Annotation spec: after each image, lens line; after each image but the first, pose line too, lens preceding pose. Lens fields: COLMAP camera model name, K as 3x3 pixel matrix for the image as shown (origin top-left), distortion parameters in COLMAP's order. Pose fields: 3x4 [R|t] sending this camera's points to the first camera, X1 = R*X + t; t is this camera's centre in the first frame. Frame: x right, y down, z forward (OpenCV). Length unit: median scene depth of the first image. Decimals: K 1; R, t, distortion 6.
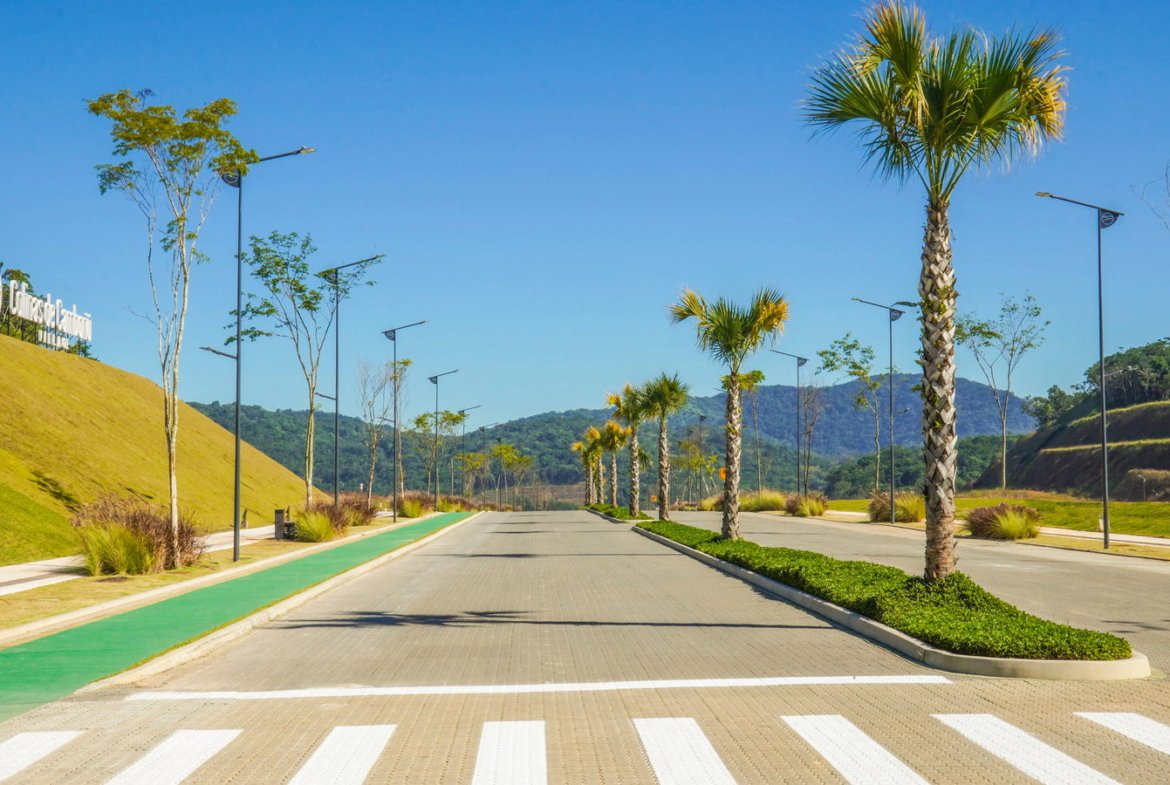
lens RADIAL K [[1602.0, 0, 585.0], [0, 1602.0, 392.5], [0, 0, 1]] dist [0.058812, 0.093084]
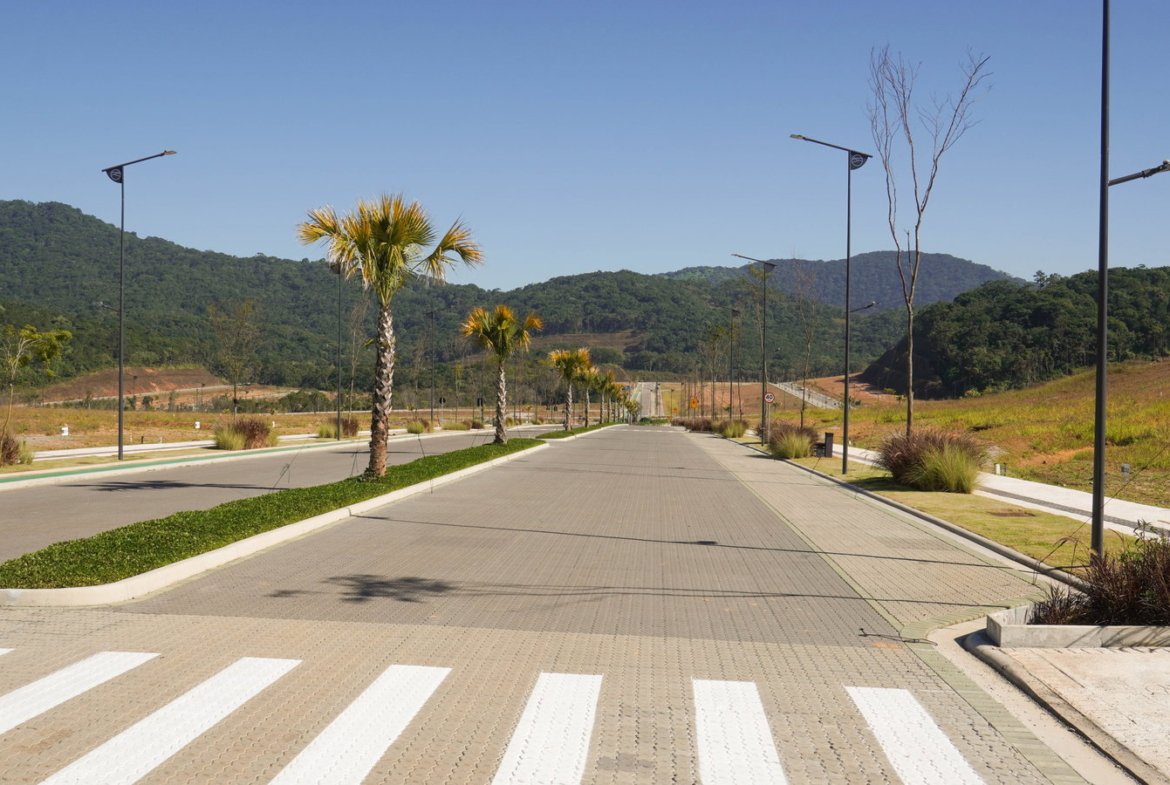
lens RADIAL K [[1141.4, 0, 585.0], [0, 1141.4, 392.5], [0, 0, 1]] dist [-0.118809, 0.148463]
pose [[0.998868, 0.014821, -0.045209, 0.102142], [-0.010176, 0.994804, 0.101299, 0.328868], [0.046476, -0.100724, 0.993828, 4.050117]]
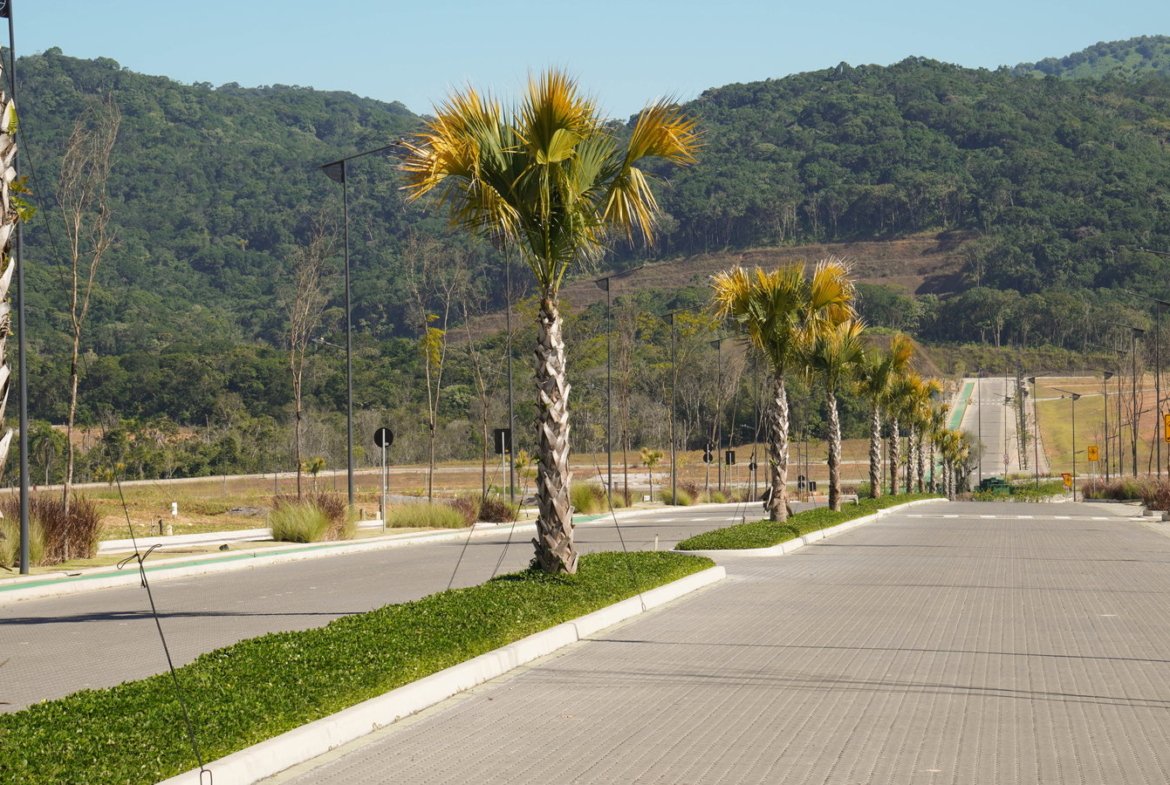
lens RADIAL K [[3188.0, 0, 585.0], [0, 3188.0, 392.5], [0, 0, 1]] dist [0.585329, 0.833048]
pose [[0.993363, -0.010823, -0.114508, 0.092526], [0.021658, 0.995355, 0.093801, 0.342096], [0.112961, -0.095658, 0.988984, 4.148854]]
